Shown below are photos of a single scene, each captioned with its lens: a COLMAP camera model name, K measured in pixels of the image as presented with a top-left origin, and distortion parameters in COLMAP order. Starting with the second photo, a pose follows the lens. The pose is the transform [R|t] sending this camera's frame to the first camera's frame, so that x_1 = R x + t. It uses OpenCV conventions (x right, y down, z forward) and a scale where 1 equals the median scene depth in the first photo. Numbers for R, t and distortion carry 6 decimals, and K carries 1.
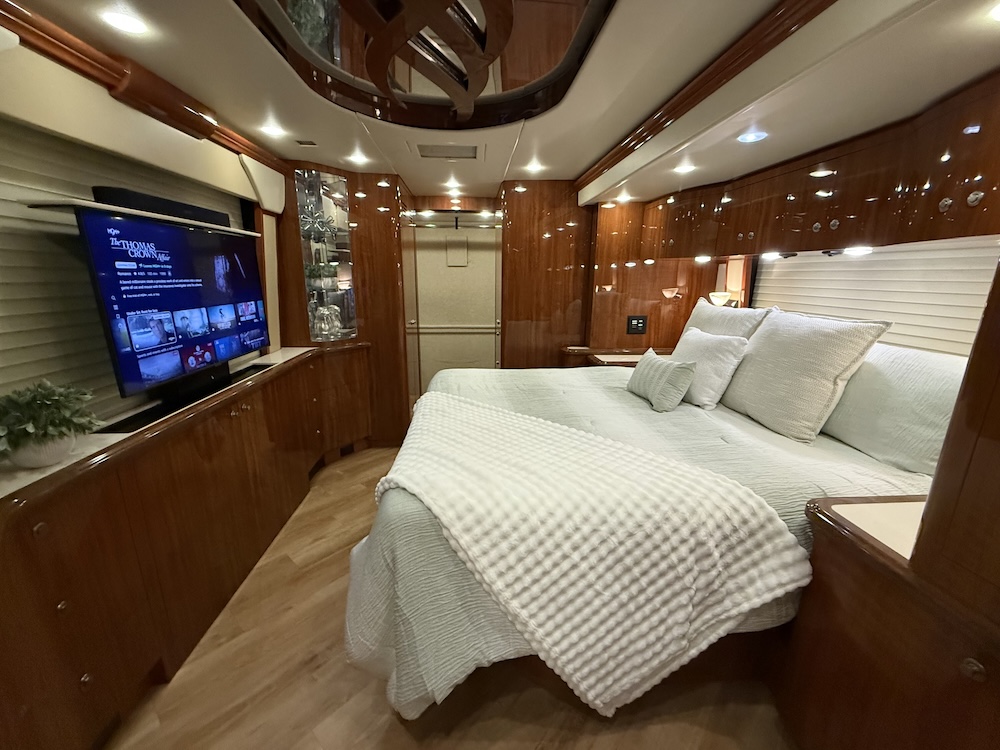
lens RADIAL K [[399.1, 0, 497.4], [0, 399.1, 376.0], [0, 0, 1]] dist [0.001684, 0.000028]
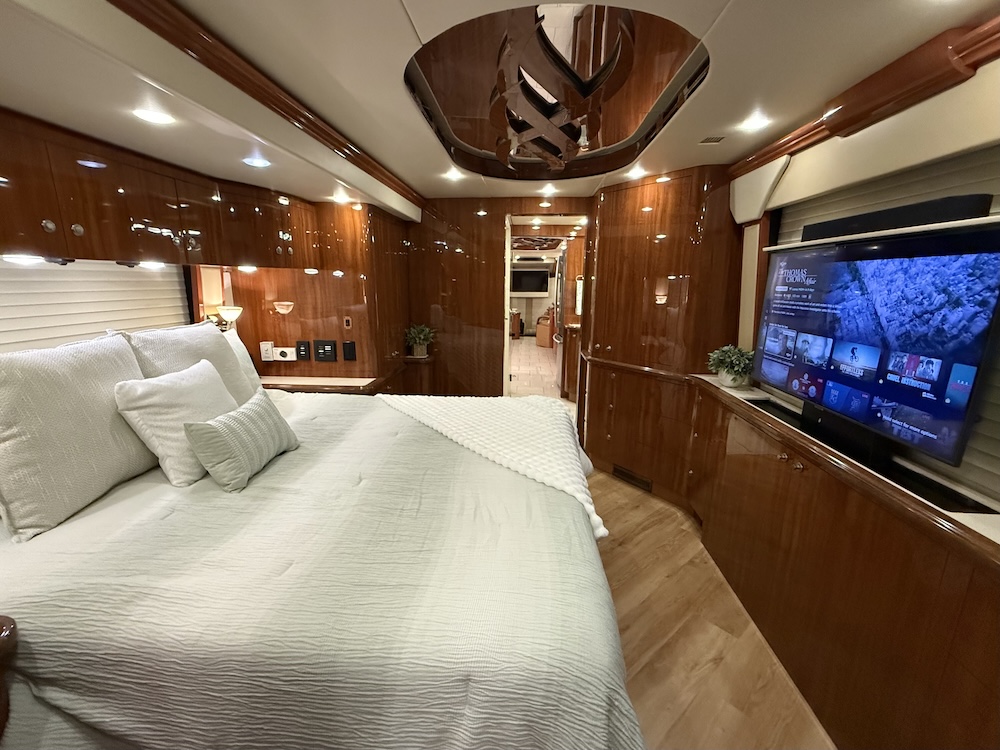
lens RADIAL K [[399.1, 0, 497.4], [0, 399.1, 376.0], [0, 0, 1]] dist [0.001684, 0.000028]
pose [[-0.989278, -0.047267, 0.138182, -0.174654], [0.022644, 0.885089, 0.464870, -0.549182], [-0.144276, 0.463015, -0.874529, 2.026290]]
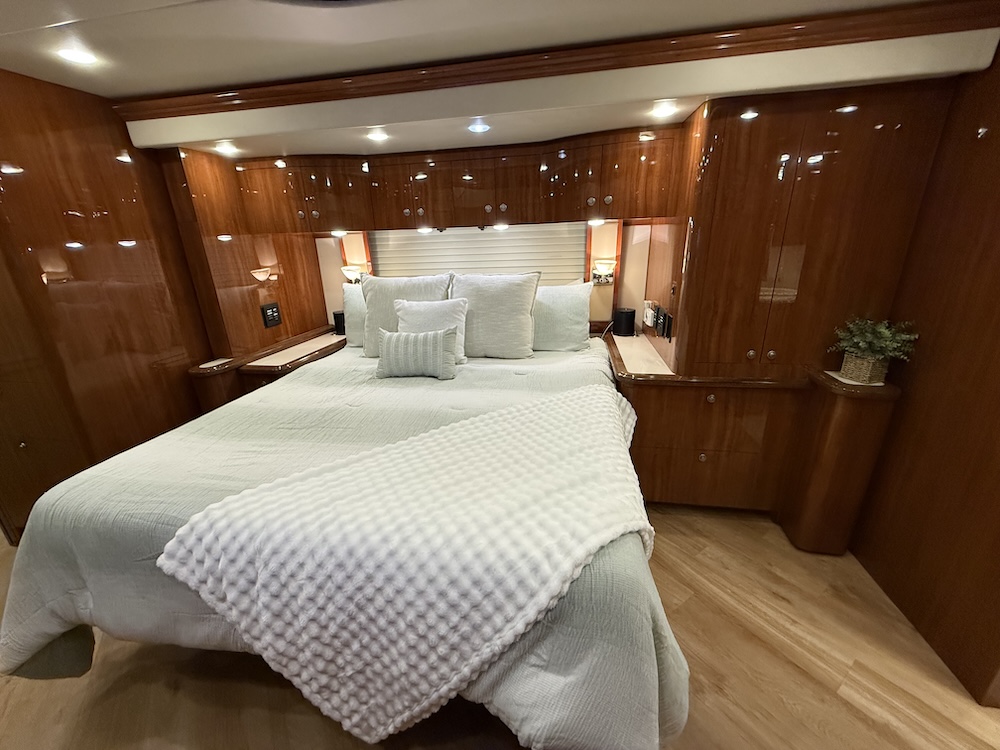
lens RADIAL K [[396.7, 0, 501.9], [0, 396.7, 370.1], [0, 0, 1]] dist [-0.001412, -0.000111]
pose [[0.246439, -0.311004, 0.917902, -0.638253], [0.273772, 0.930878, 0.241898, -0.183410], [-0.929686, 0.191683, 0.314549, 0.670201]]
